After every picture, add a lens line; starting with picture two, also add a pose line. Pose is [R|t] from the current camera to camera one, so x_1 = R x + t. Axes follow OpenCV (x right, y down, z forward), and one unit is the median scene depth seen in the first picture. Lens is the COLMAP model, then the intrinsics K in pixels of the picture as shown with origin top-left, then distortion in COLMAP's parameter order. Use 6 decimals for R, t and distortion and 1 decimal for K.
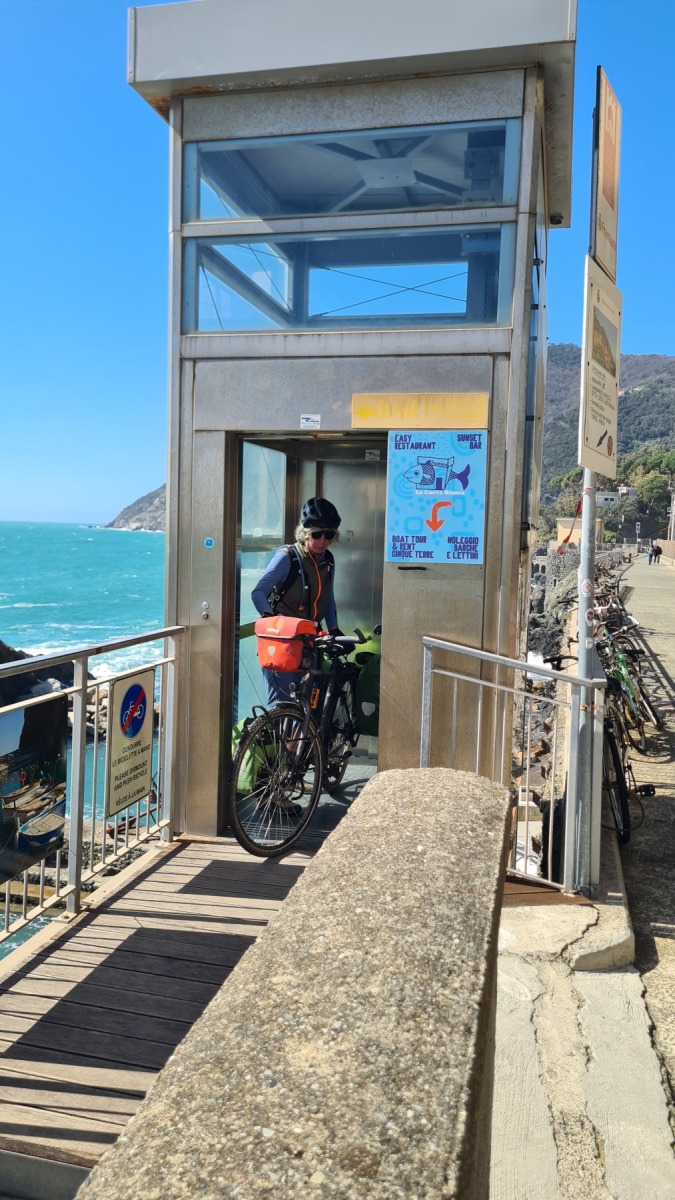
lens RADIAL K [[920.0, 0, 333.4], [0, 920.0, 594.0], [0, 0, 1]] dist [0.059683, -0.046652]
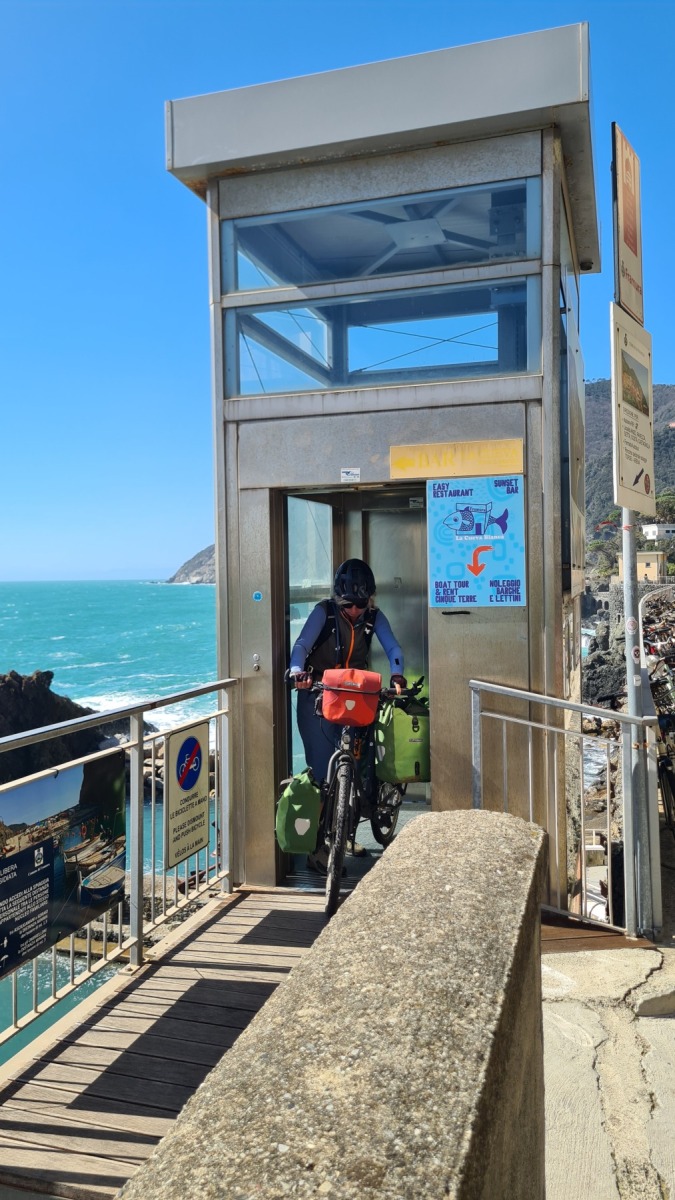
lens RADIAL K [[920.0, 0, 335.3], [0, 920.0, 590.7], [0, 0, 1]] dist [0.059683, -0.046652]
pose [[0.997194, -0.043541, -0.060899, 0.016409], [0.040219, 0.997689, -0.054756, -0.002206], [0.063142, 0.052153, 0.996641, -0.022879]]
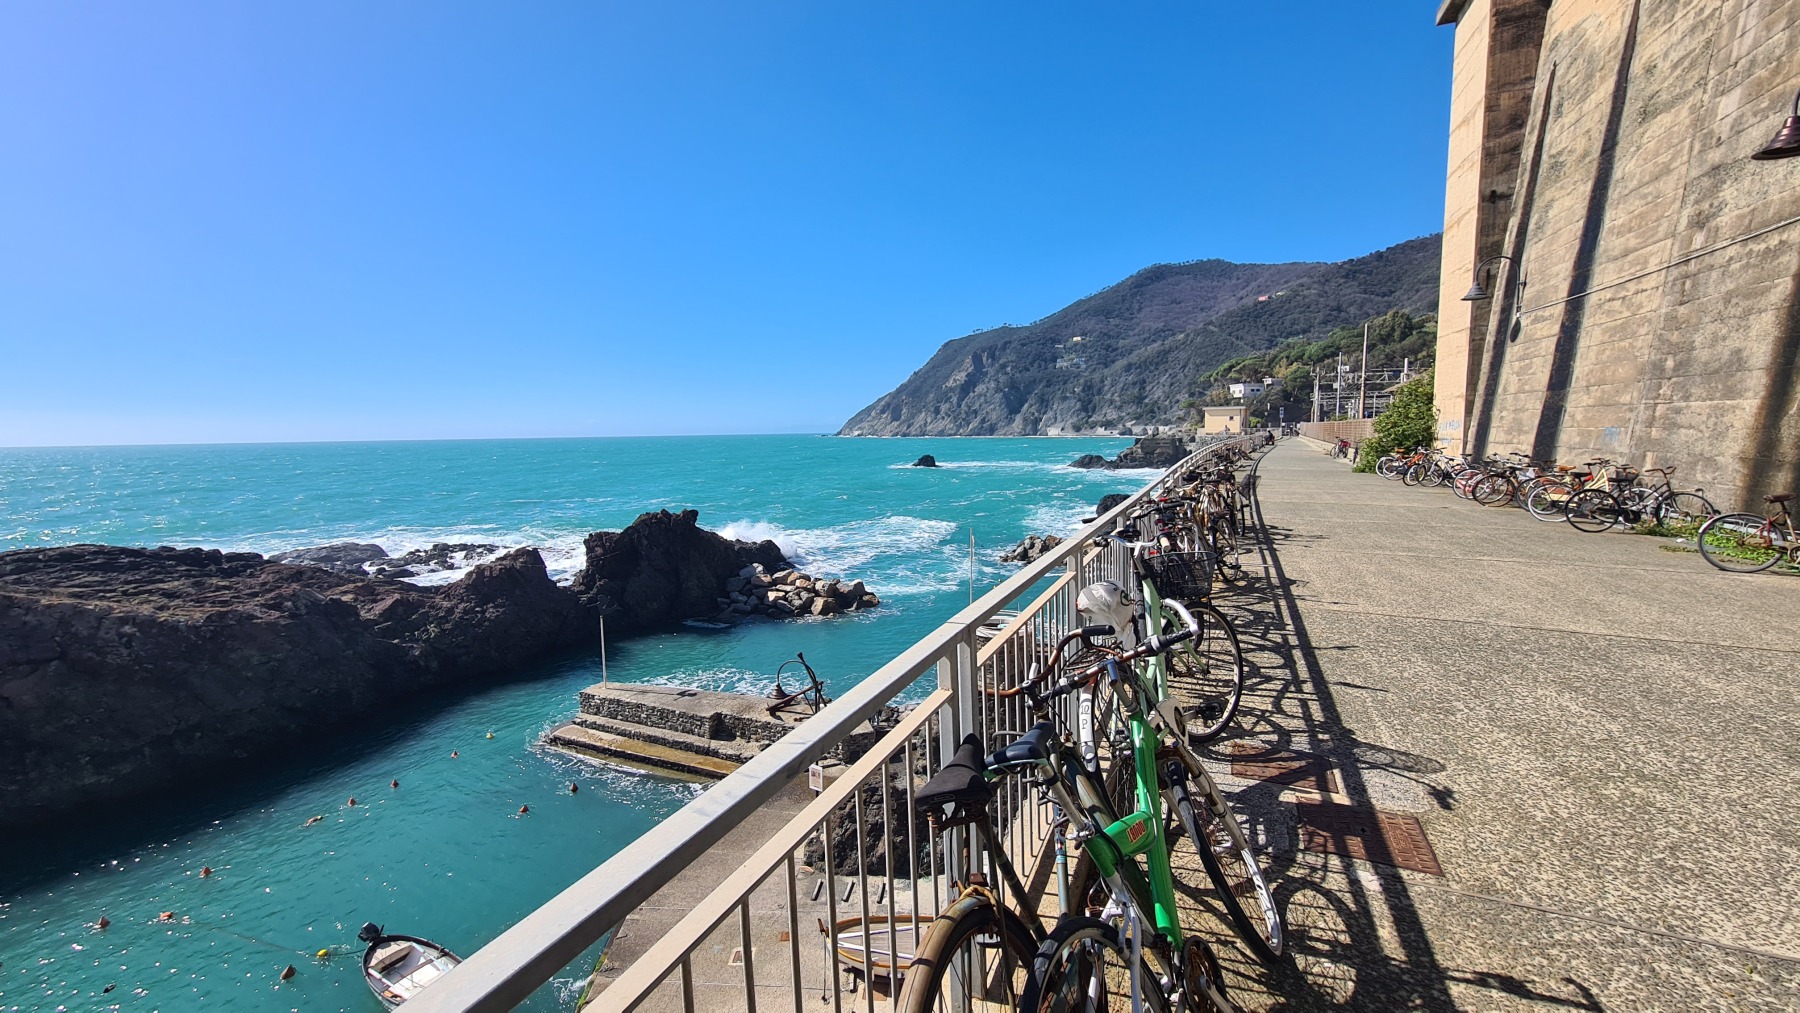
lens RADIAL K [[731.9, 0, 896.3], [0, 731.9, 500.1], [0, 0, 1]] dist [-0.002641, -0.000709]
pose [[0.984689, -0.030036, -0.171710, 2.604825], [0.033951, 0.999225, 0.019908, -0.166597], [0.170979, -0.025433, 0.984946, 7.029856]]
